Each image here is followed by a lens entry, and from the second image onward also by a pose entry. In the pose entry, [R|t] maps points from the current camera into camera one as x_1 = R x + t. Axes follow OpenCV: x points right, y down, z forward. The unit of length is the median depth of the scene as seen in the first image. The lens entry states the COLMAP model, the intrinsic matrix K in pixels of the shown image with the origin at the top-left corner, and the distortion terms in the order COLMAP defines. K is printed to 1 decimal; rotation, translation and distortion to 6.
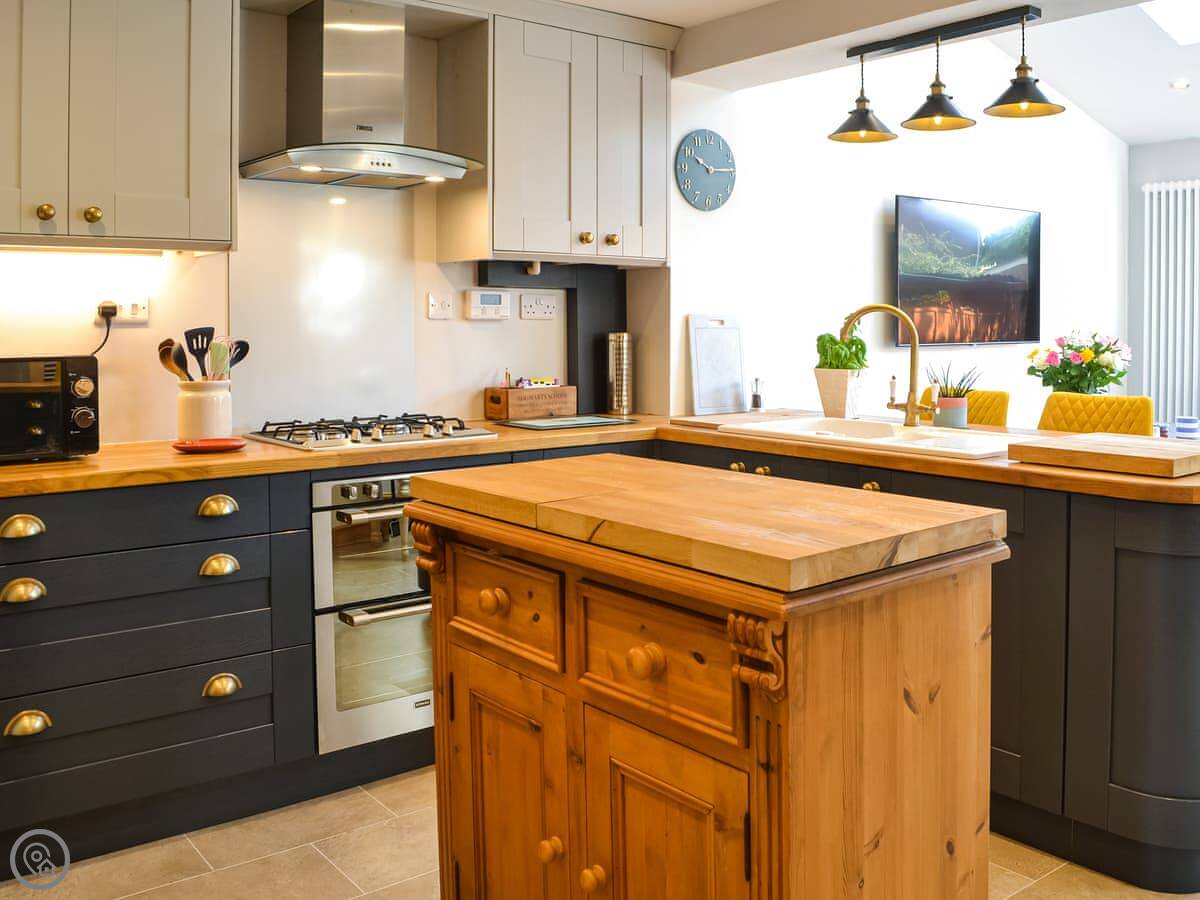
lens RADIAL K [[1142.2, 0, 612.0], [0, 1142.2, 319.4], [0, 0, 1]] dist [-0.070541, 0.000000]
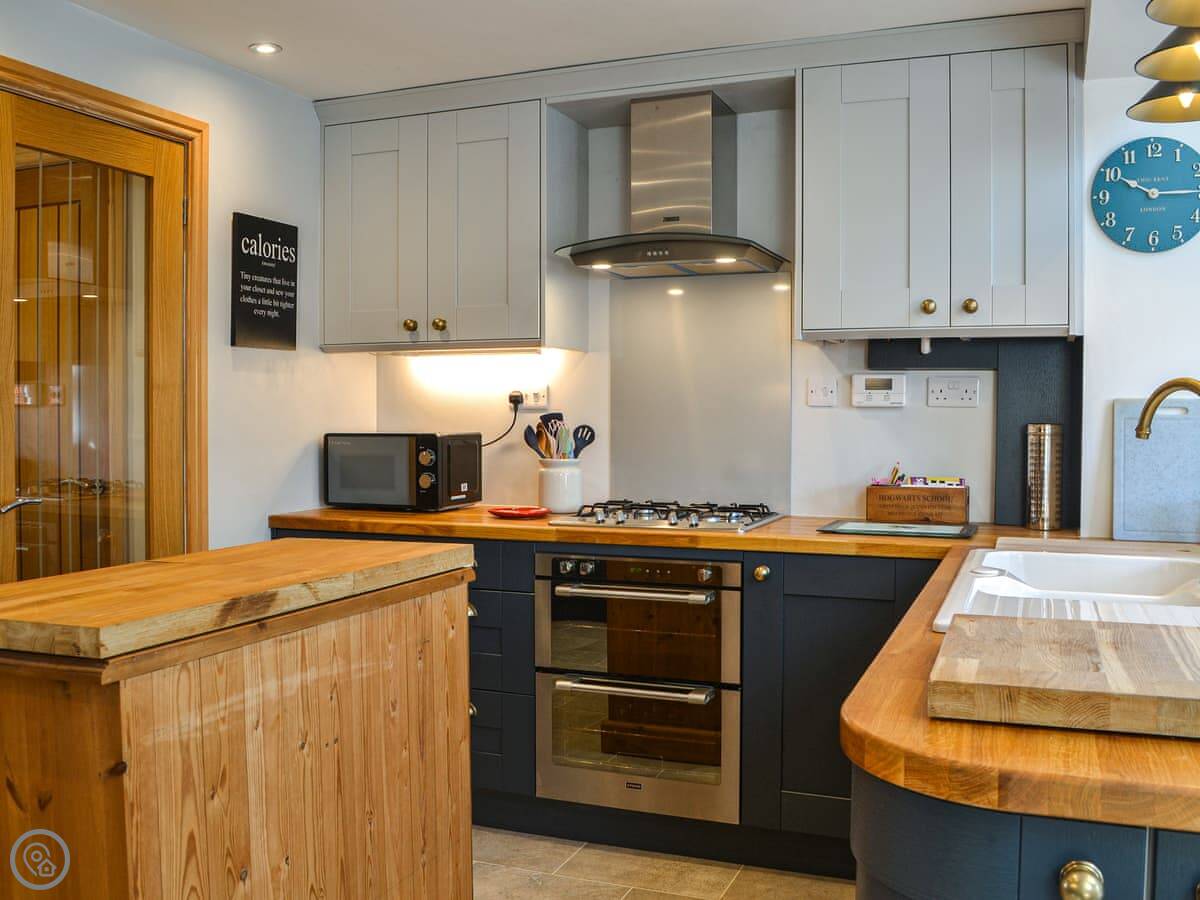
lens RADIAL K [[1095.5, 0, 601.5], [0, 1095.5, 439.4], [0, 0, 1]] dist [-0.072794, 0.026519]
pose [[0.491661, 0.025137, -0.870424, 0.532262], [-0.002206, 0.999616, 0.027622, 0.002564], [0.870784, -0.011660, 0.491527, 0.403787]]
